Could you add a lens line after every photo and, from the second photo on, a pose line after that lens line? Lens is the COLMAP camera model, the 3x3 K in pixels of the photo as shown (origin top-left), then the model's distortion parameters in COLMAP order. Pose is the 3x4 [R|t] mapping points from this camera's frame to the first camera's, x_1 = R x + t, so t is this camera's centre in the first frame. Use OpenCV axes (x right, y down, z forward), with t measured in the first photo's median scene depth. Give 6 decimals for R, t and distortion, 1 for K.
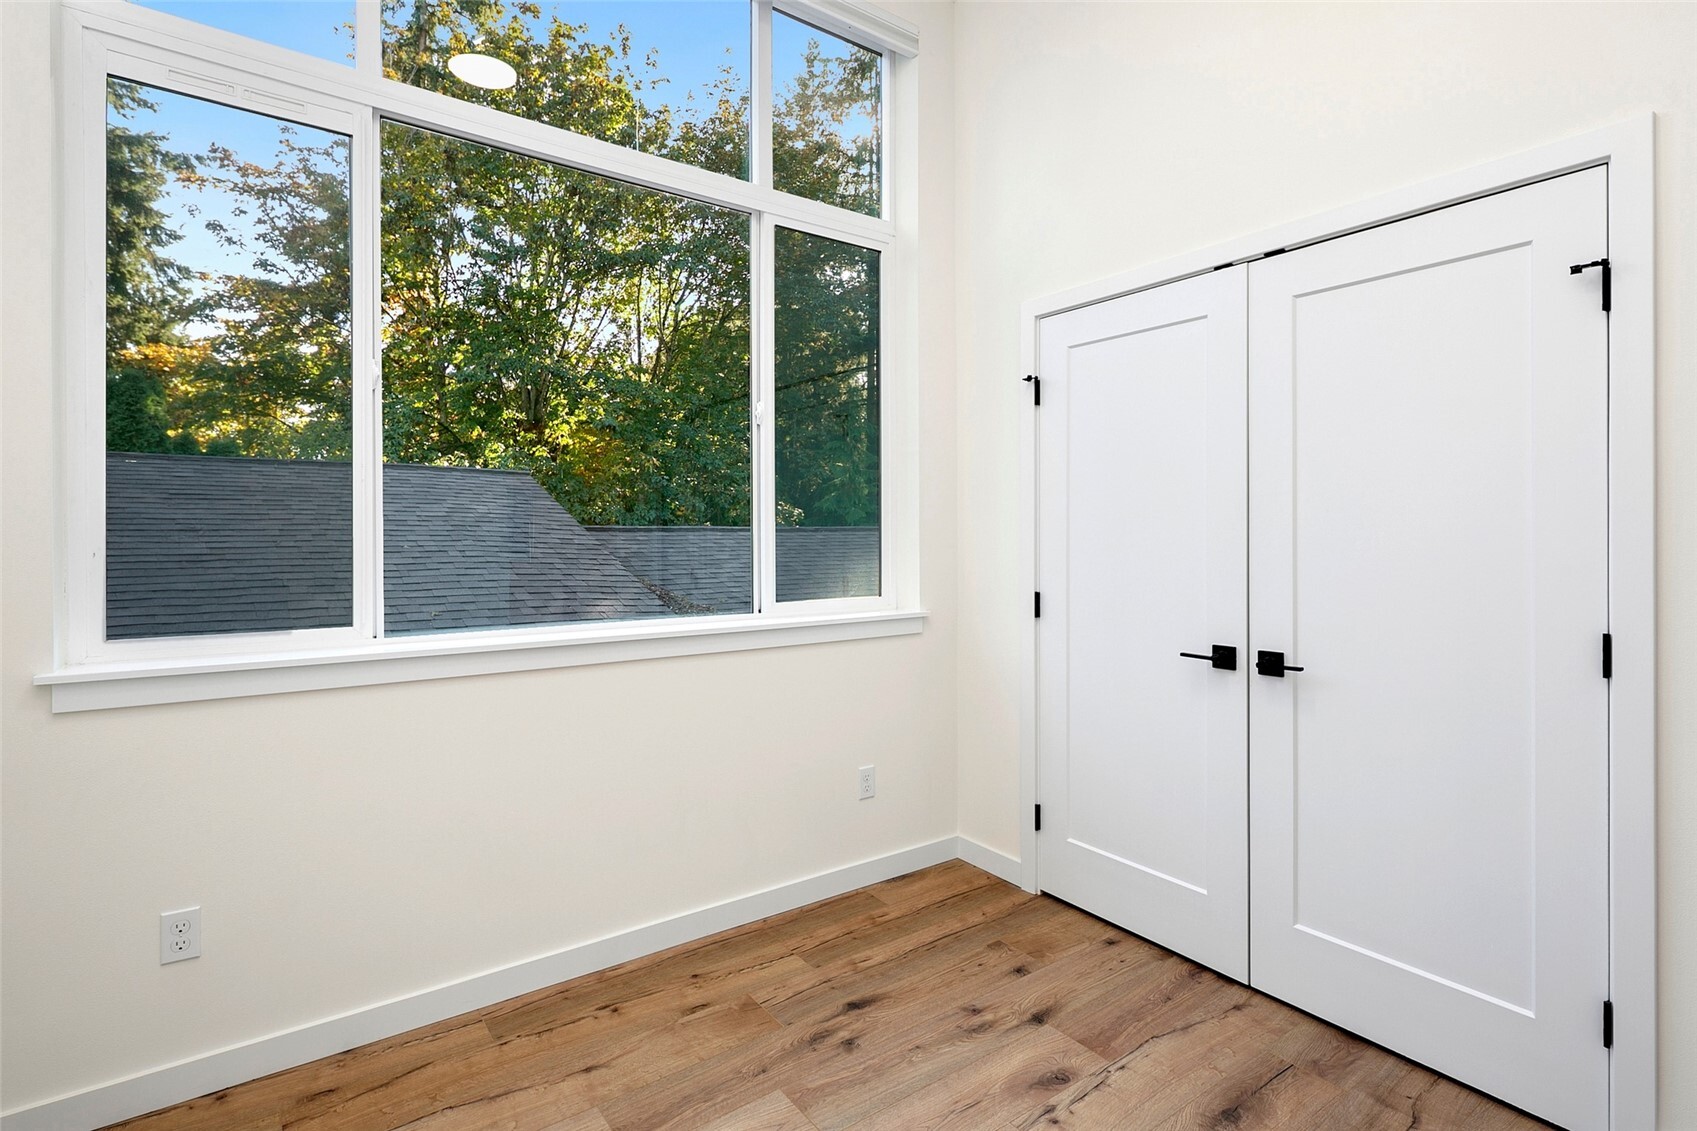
lens RADIAL K [[814.0, 0, 836.6], [0, 814.0, 537.5], [0, 0, 1]] dist [0.002319, 0.000409]
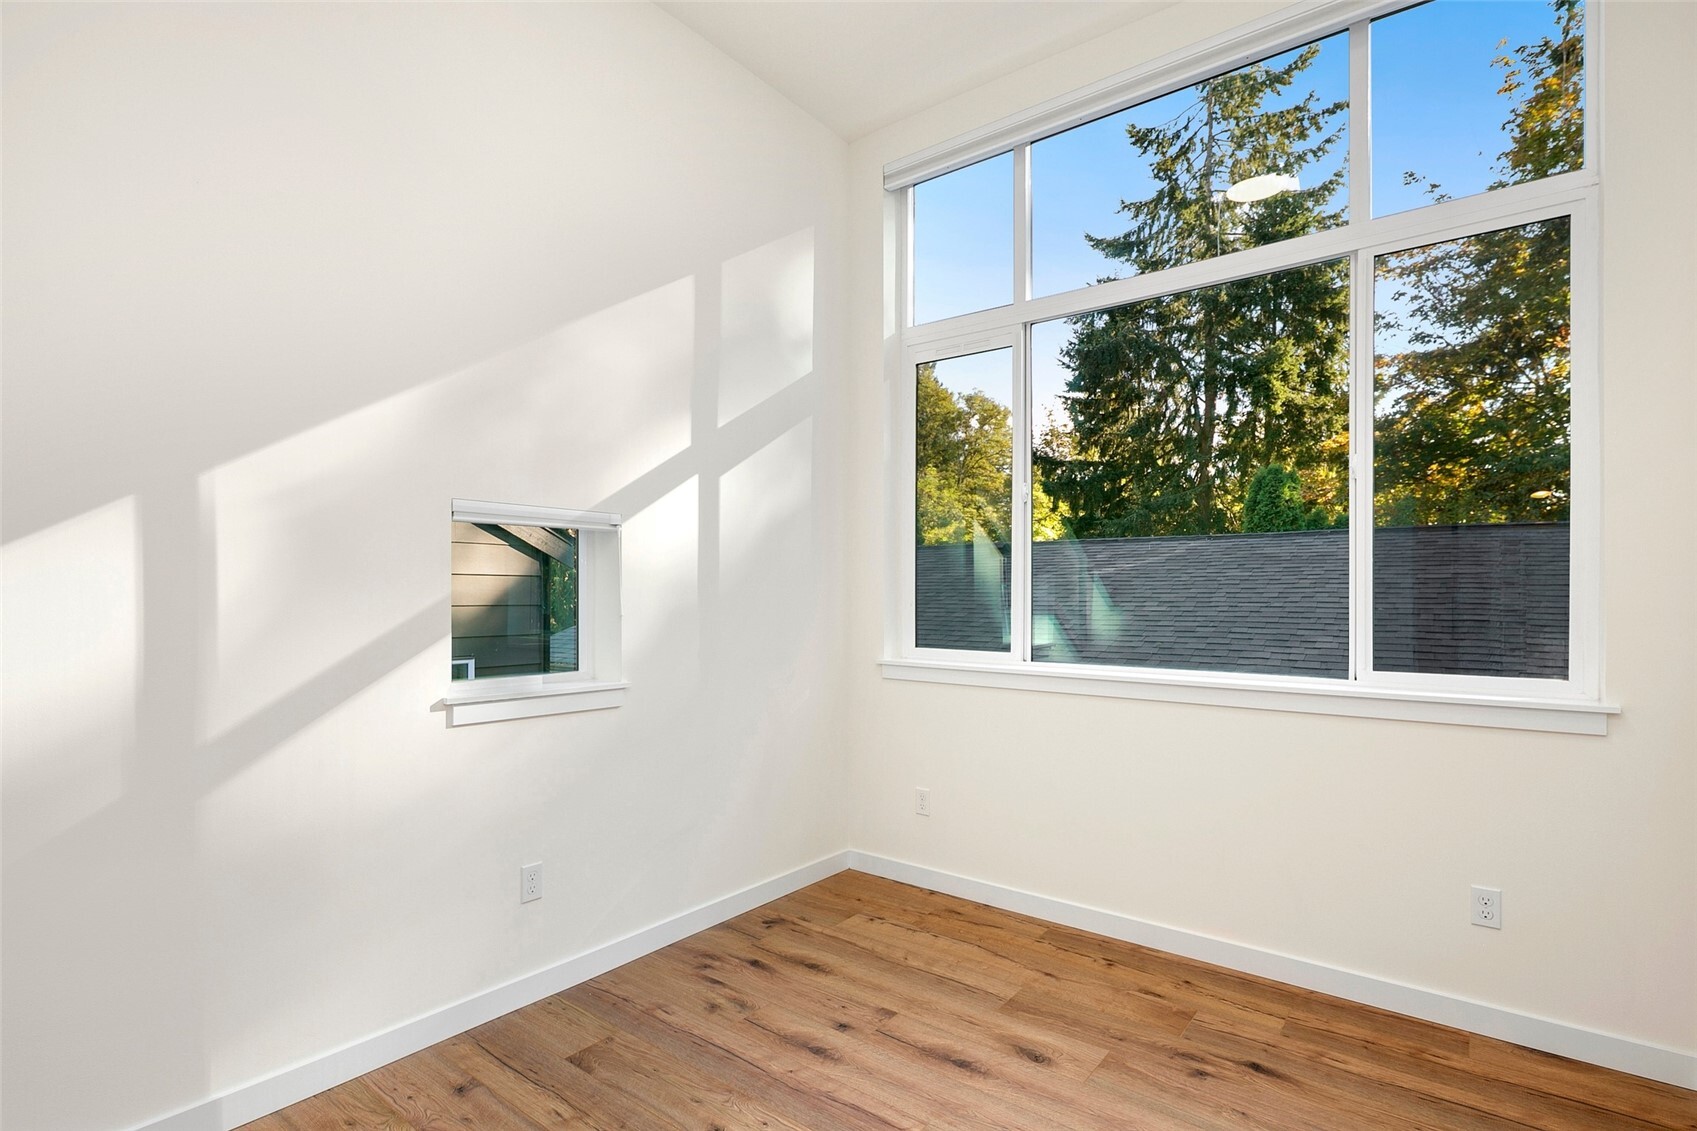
lens RADIAL K [[788.7, 0, 853.0], [0, 788.7, 595.7], [0, 0, 1]] dist [-0.002140, -0.001013]
pose [[0.301449, 0.002593, -0.953479, 0.733227], [-0.008384, 0.999965, 0.000069, 0.001102], [0.953446, 0.007973, 0.301460, 0.216365]]
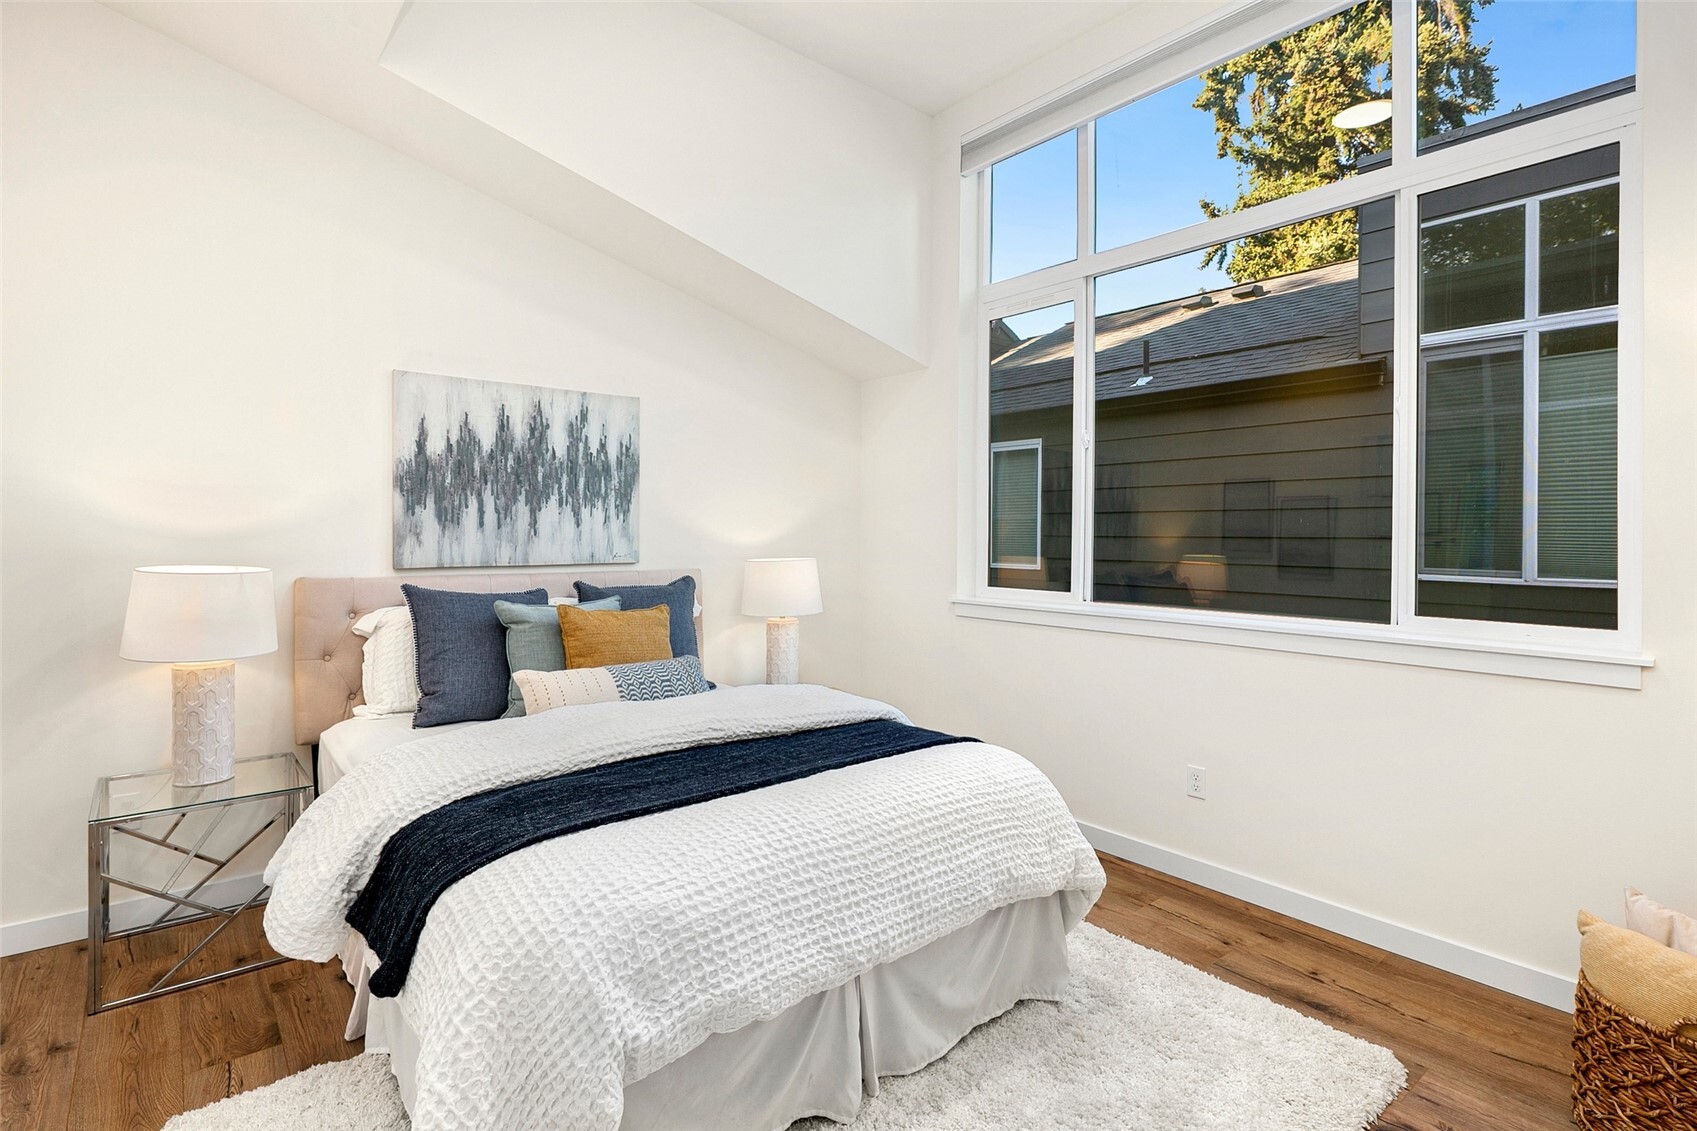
lens RADIAL K [[814.0, 0, 836.6], [0, 814.0, 537.5], [0, 0, 1]] dist [0.002319, 0.000409]
pose [[0.059719, 0.002161, -0.998213, 0.969228], [-0.013175, 0.999912, 0.001377, 0.000336], [0.998128, 0.013070, 0.059742, 0.382430]]
